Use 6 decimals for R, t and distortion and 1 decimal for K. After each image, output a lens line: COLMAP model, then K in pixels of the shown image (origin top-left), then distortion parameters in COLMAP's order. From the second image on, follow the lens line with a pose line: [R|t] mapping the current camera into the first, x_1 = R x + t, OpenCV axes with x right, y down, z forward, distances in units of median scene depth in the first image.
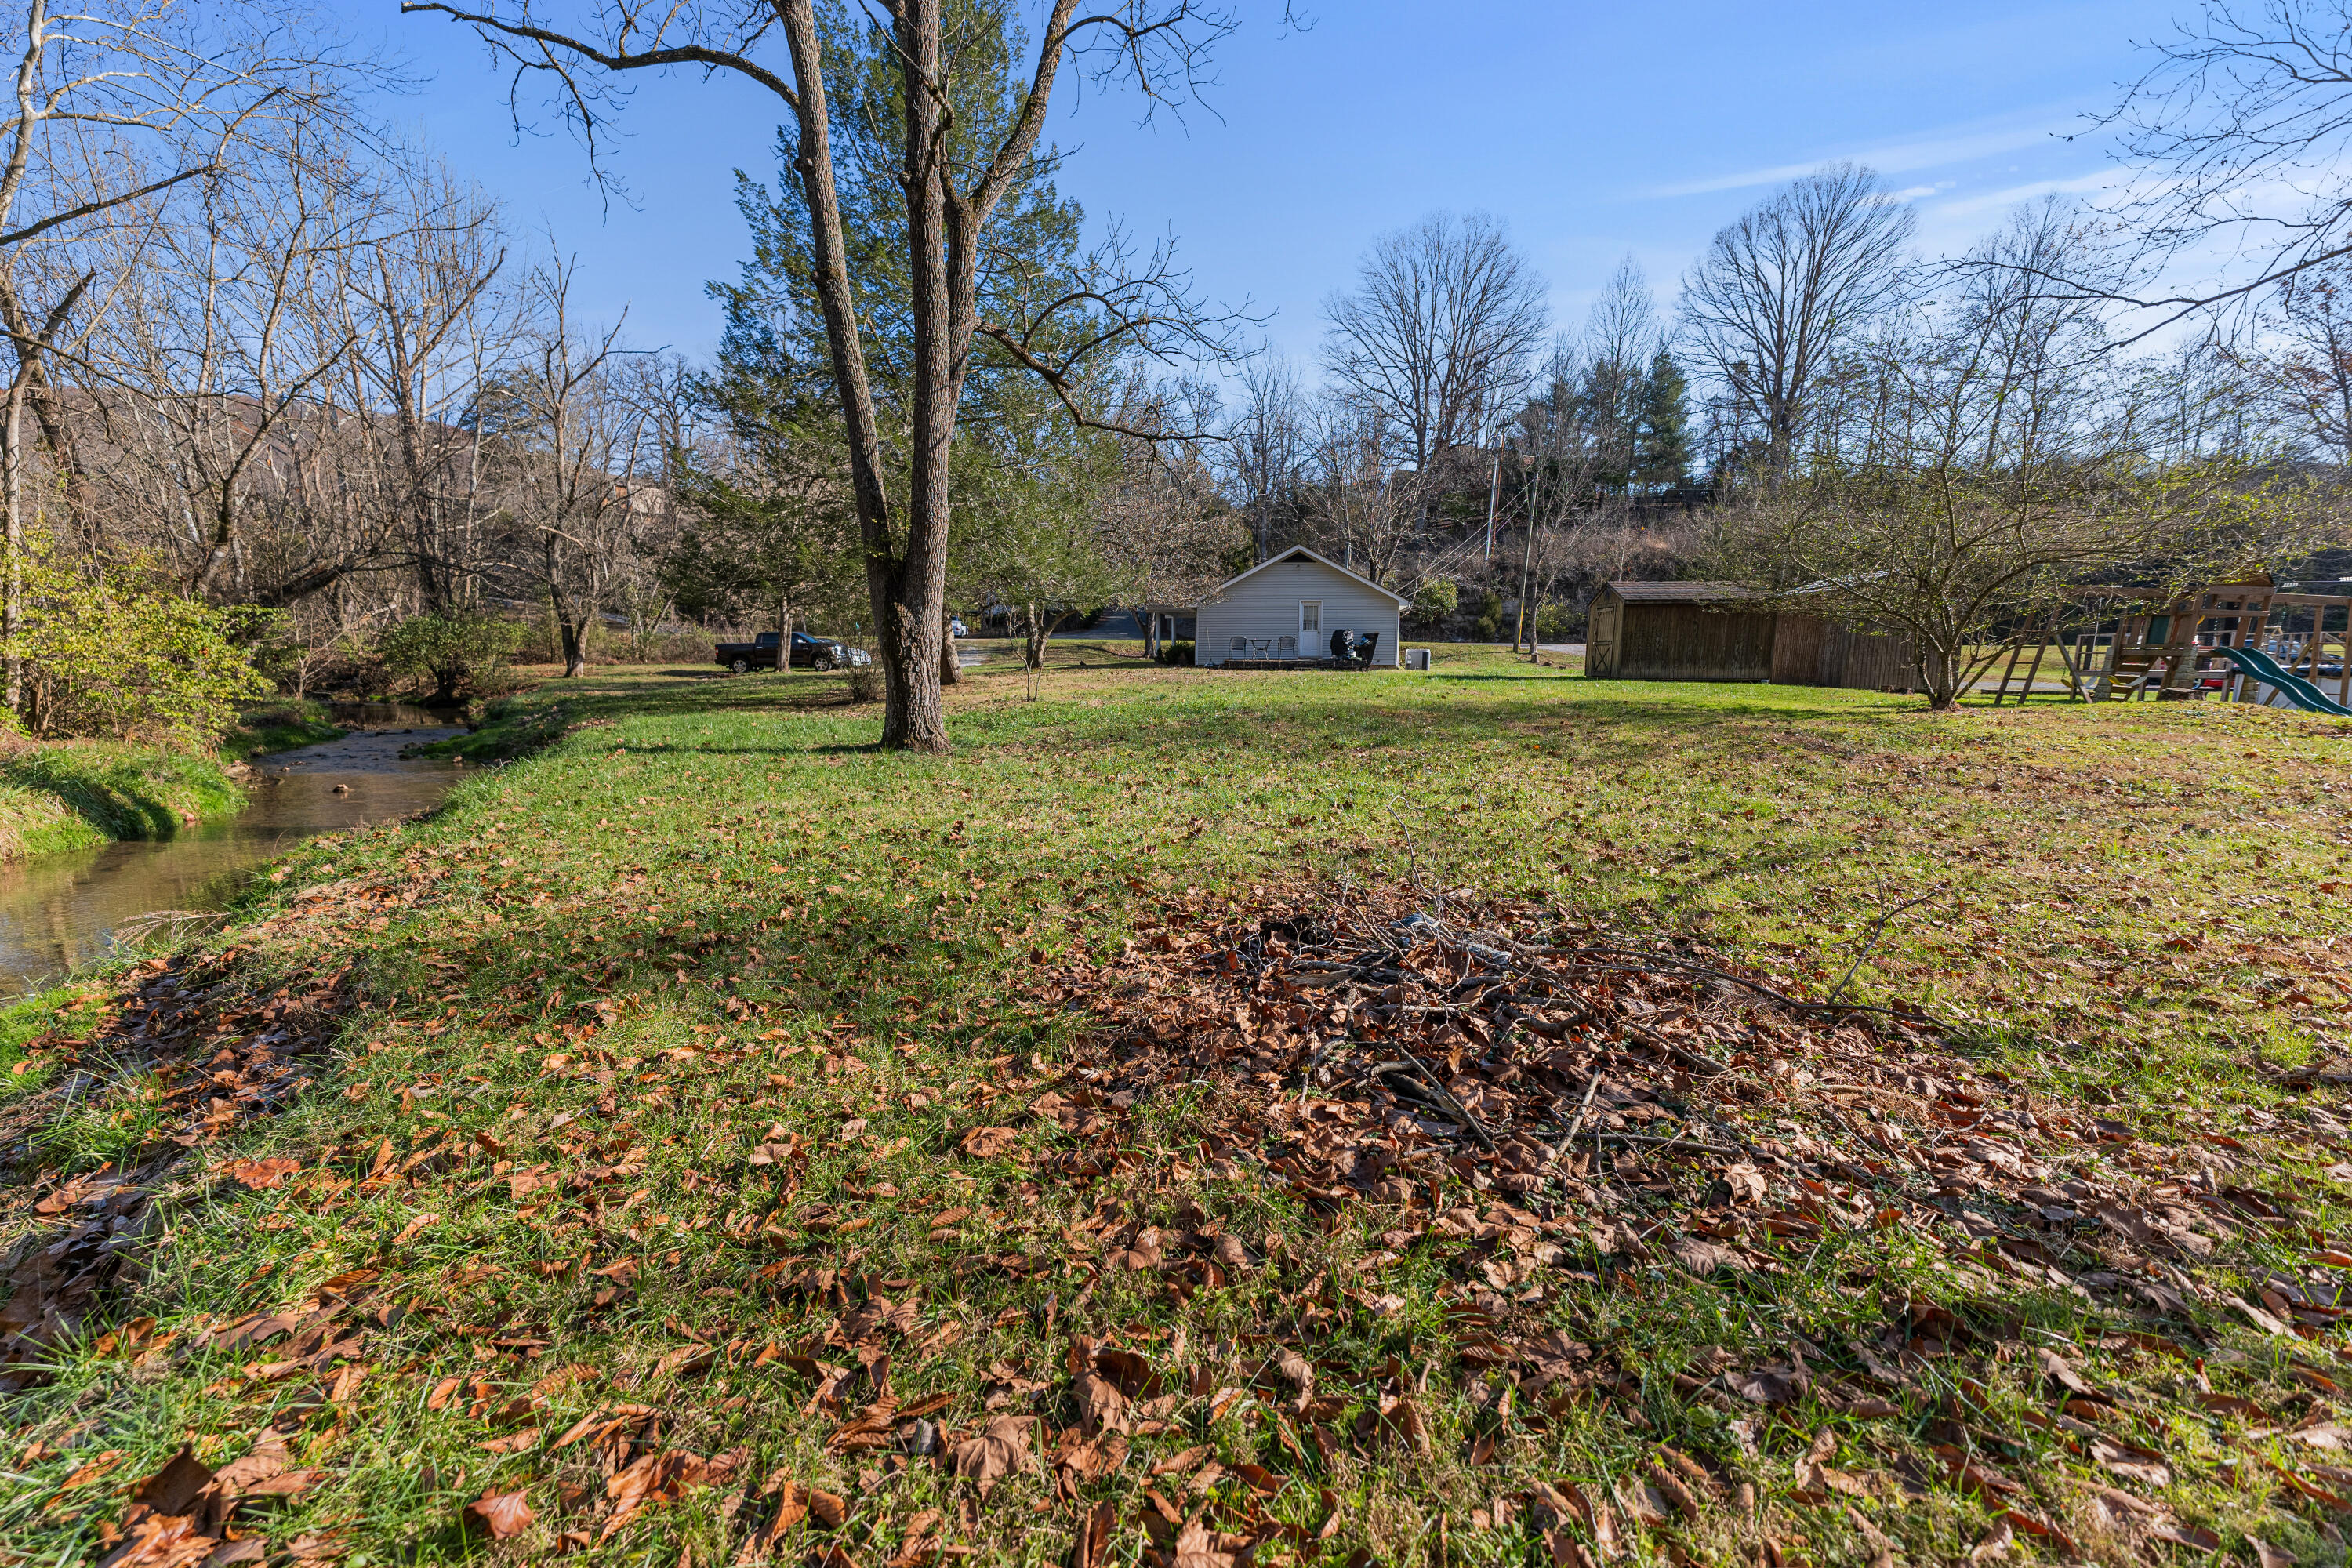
lens RADIAL K [[926.9, 0, 1164.3], [0, 926.9, 787.9], [0, 0, 1]] dist [0.037515, -0.005002]
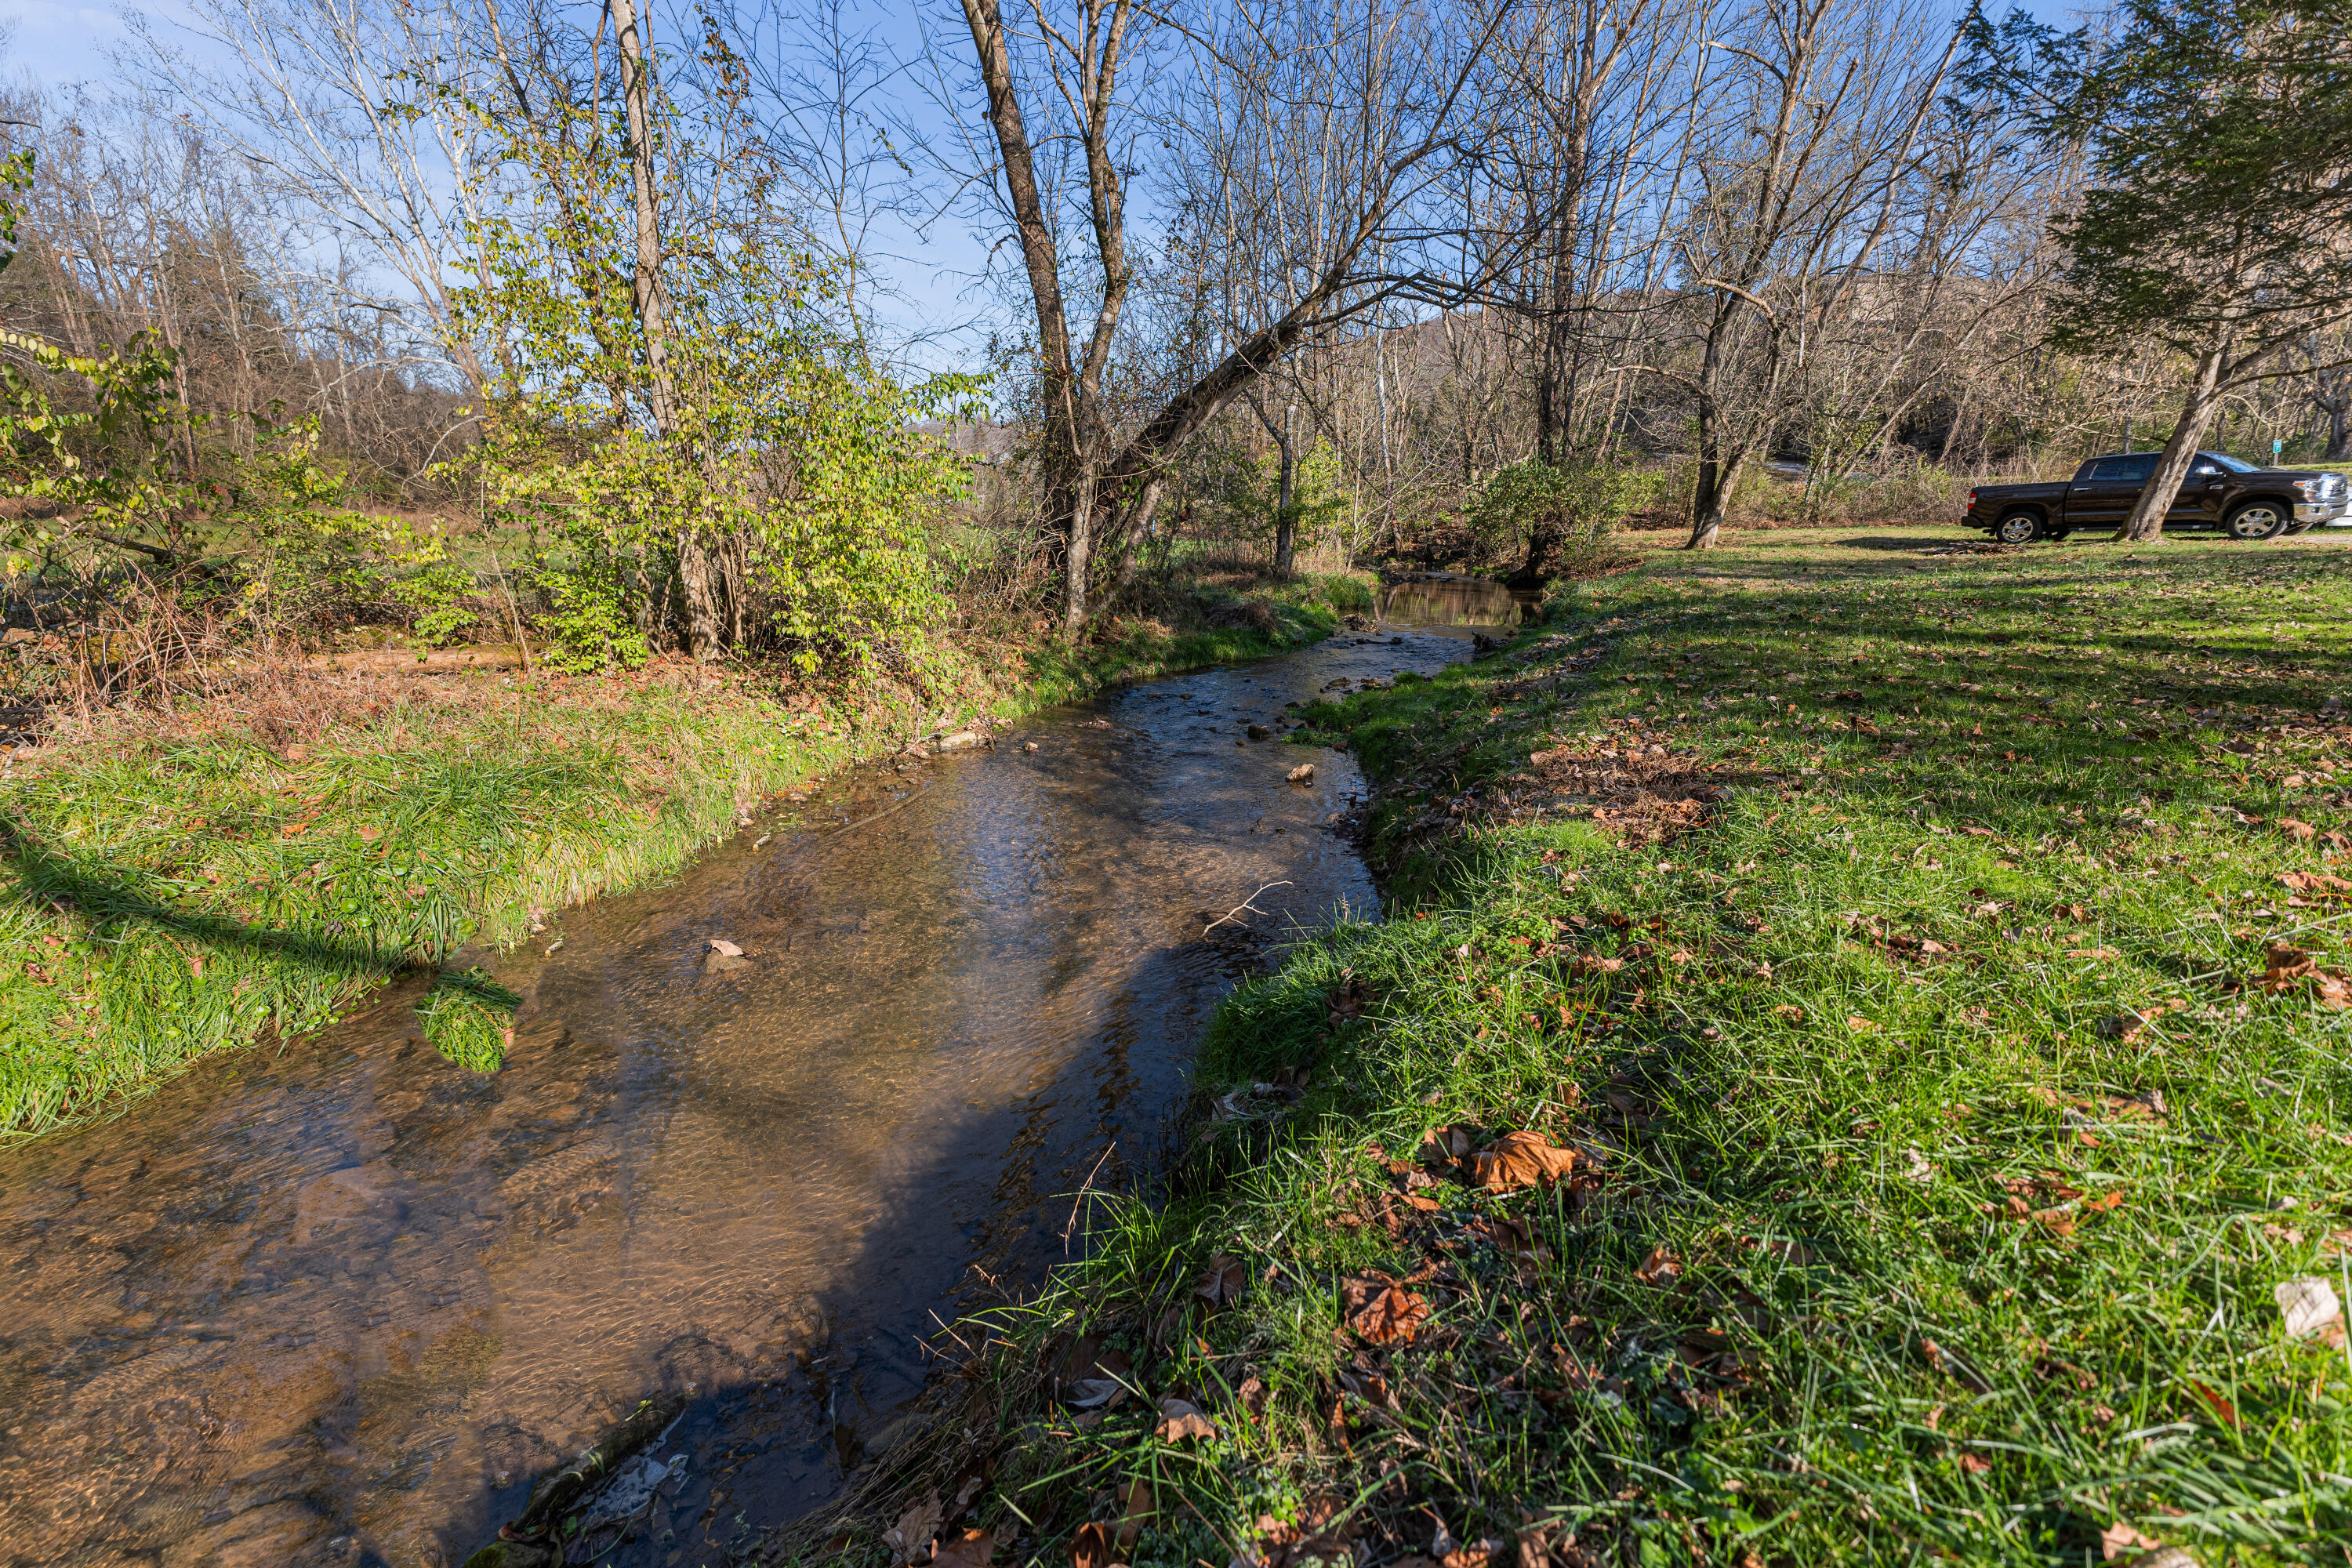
lens RADIAL K [[926.9, 0, 1164.3], [0, 926.9, 787.9], [0, 0, 1]] dist [0.037515, -0.005002]
pose [[0.471646, 0.241430, -0.848093, -1.766119], [-0.124480, 0.970386, 0.207017, -0.380445], [0.872957, 0.007932, 0.487732, 3.013719]]
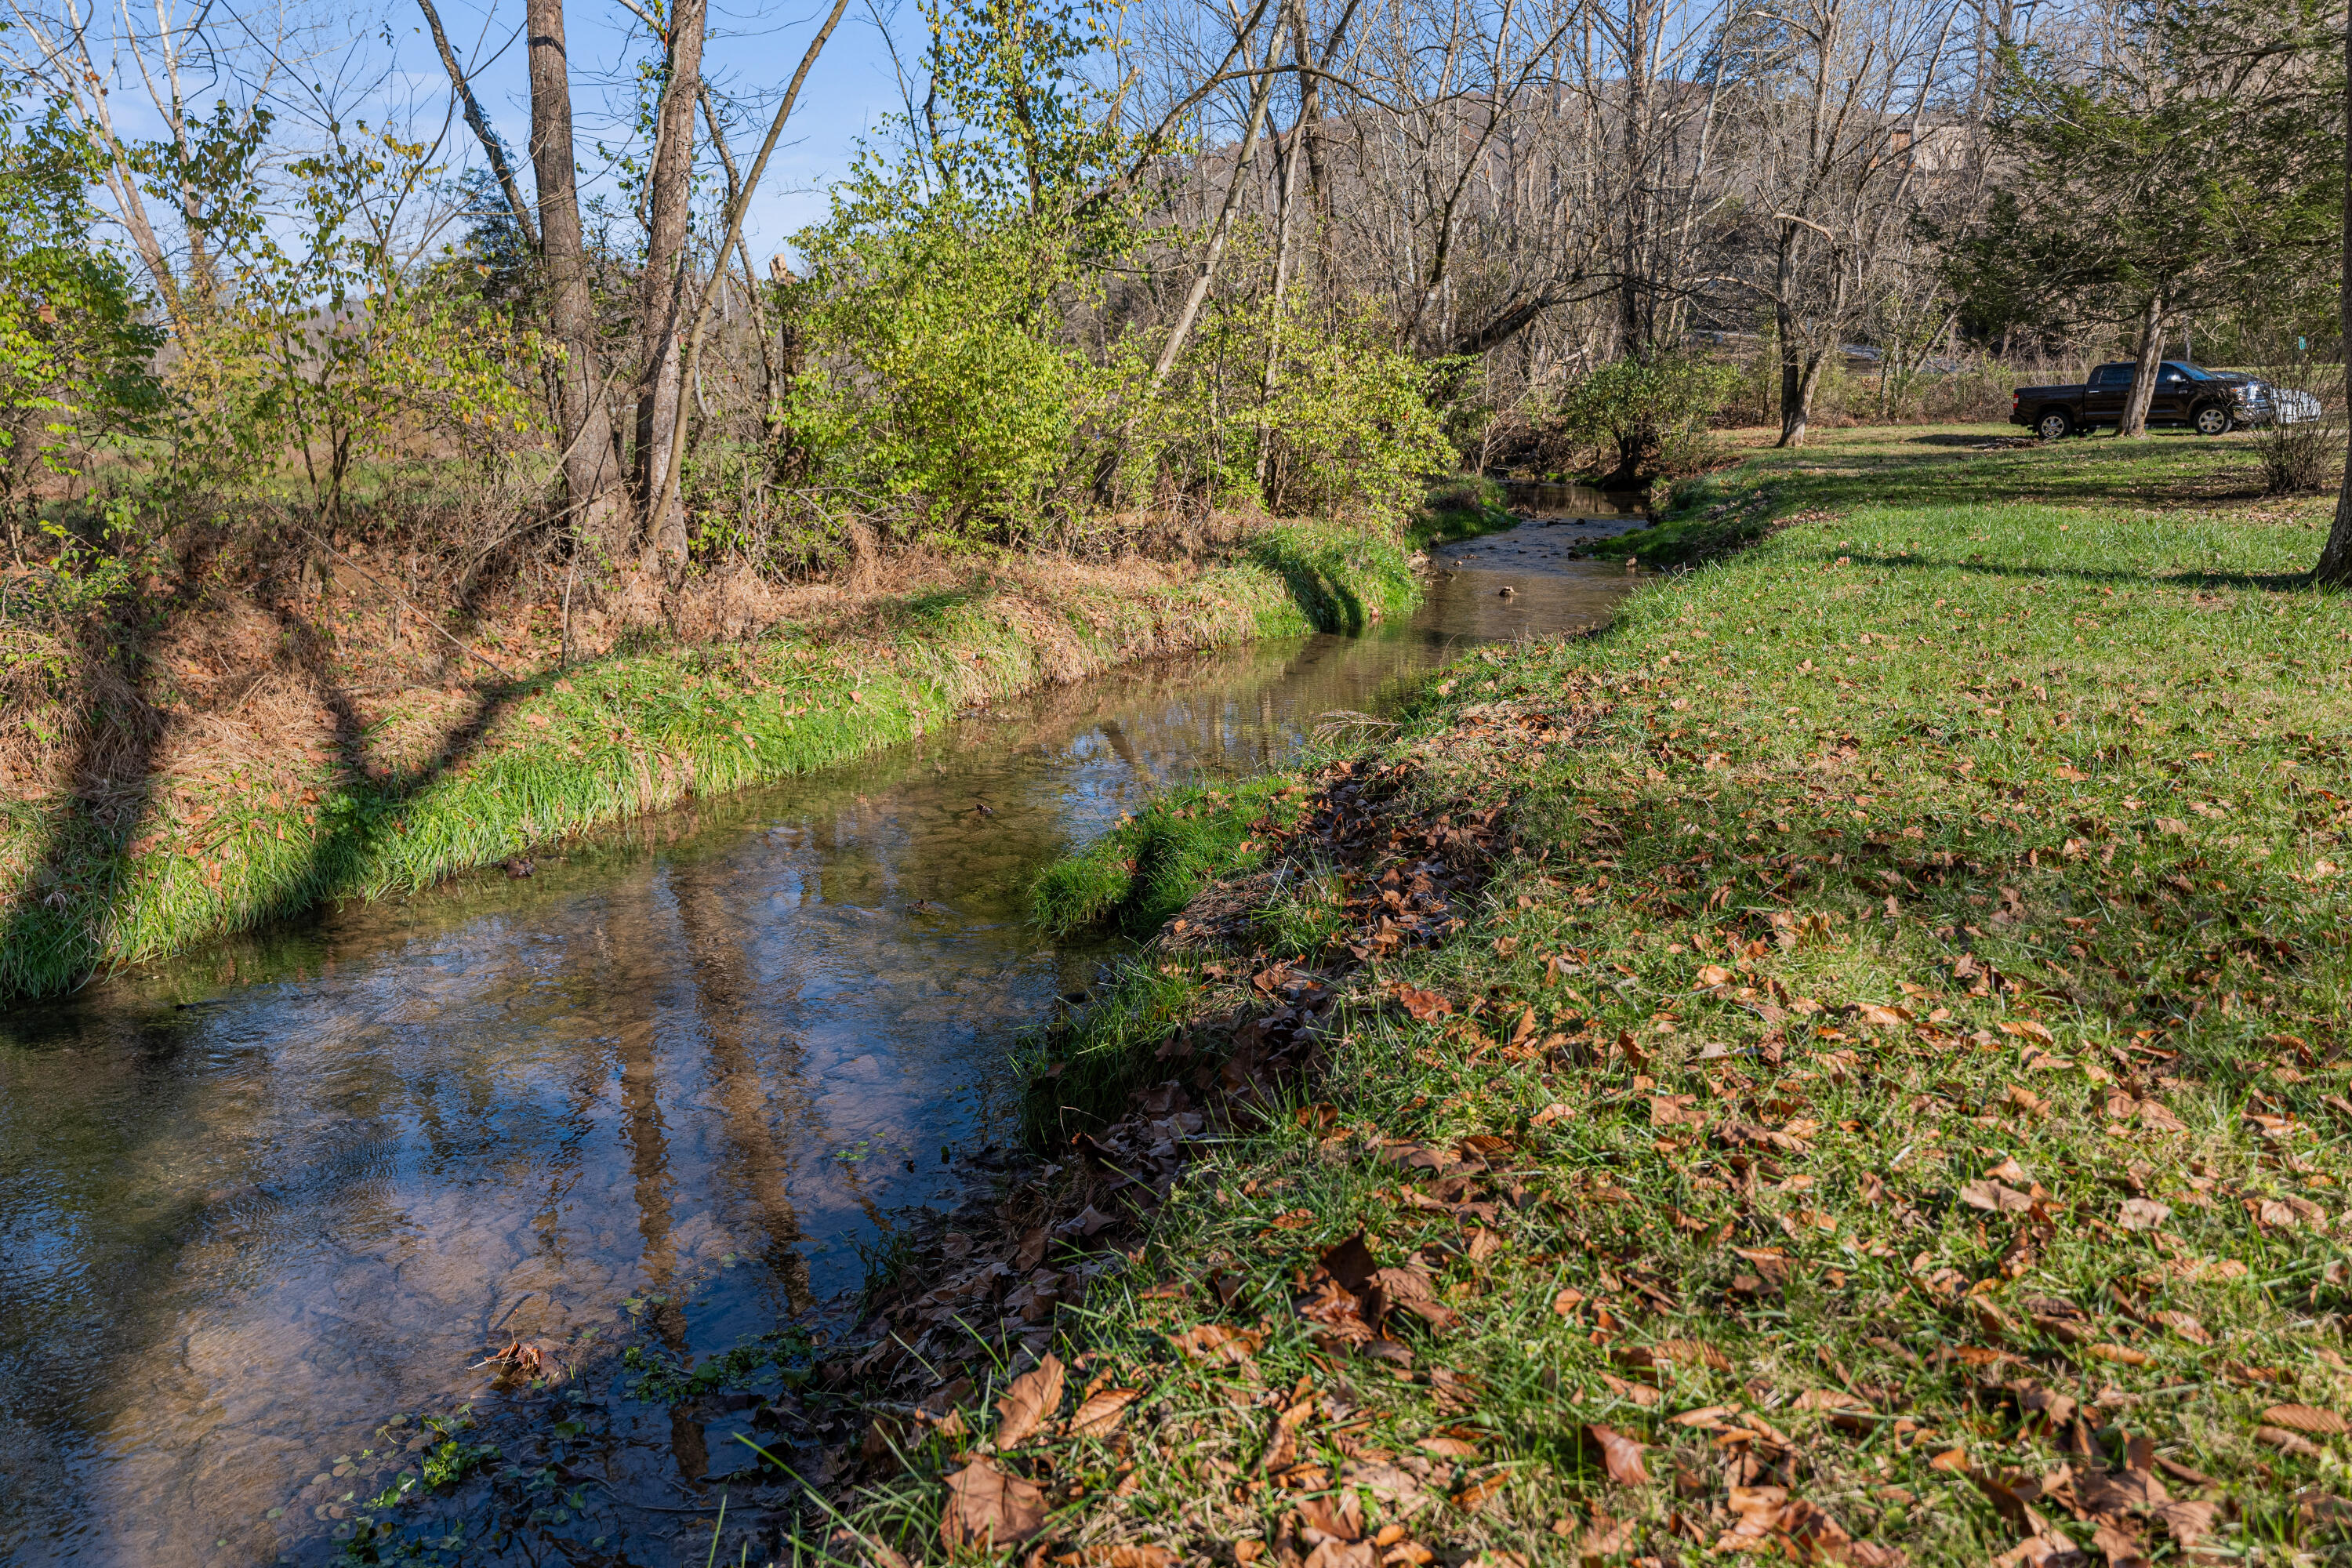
lens RADIAL K [[1591.2, 0, 1164.4], [0, 1591.2, 773.4], [0, 0, 1]] dist [-0.021676, 0.001719]
pose [[0.601855, 0.159157, -0.782585, 0.014428], [-0.092253, 0.987235, 0.129830, 0.016299], [0.793259, -0.005943, 0.608855, -0.044702]]
